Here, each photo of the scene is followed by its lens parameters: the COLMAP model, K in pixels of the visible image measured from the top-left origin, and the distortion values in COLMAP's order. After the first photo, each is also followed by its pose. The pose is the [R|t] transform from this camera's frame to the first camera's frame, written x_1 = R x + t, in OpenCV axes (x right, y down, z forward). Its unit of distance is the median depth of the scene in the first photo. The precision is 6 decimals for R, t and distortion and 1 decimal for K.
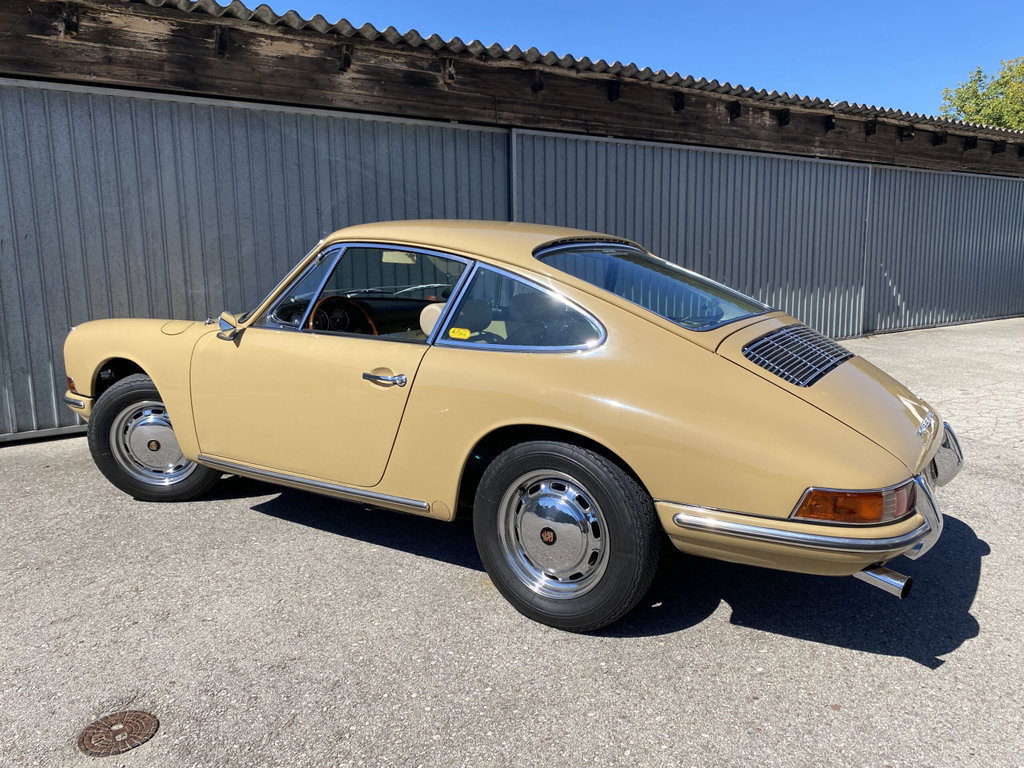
lens RADIAL K [[764.4, 0, 512.0], [0, 764.4, 384.0], [0, 0, 1]] dist [-0.004706, 0.004944]
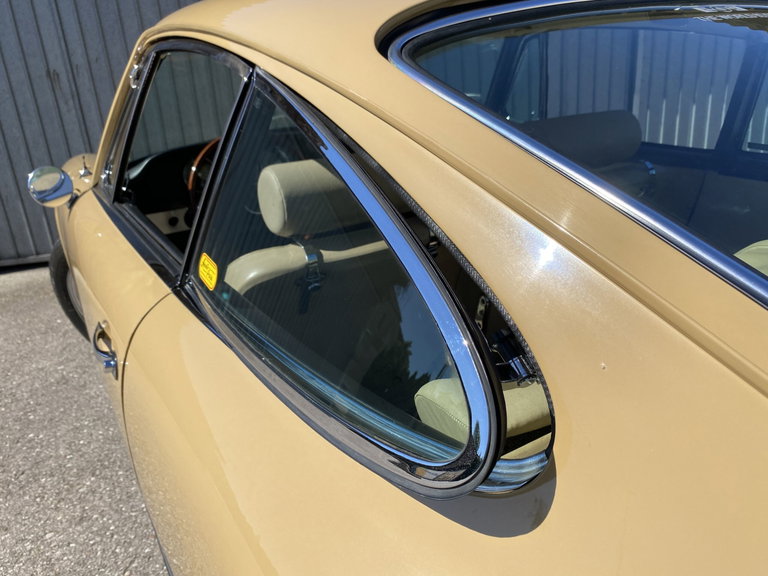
lens RADIAL K [[580.7, 0, 384.0], [0, 580.7, 288.0], [0, 0, 1]] dist [0.013025, -0.012301]
pose [[0.902896, 0.103451, -0.417225, 0.092980], [-0.012157, 0.976366, 0.215782, -0.089503], [0.429687, -0.189756, 0.882815, 0.552282]]
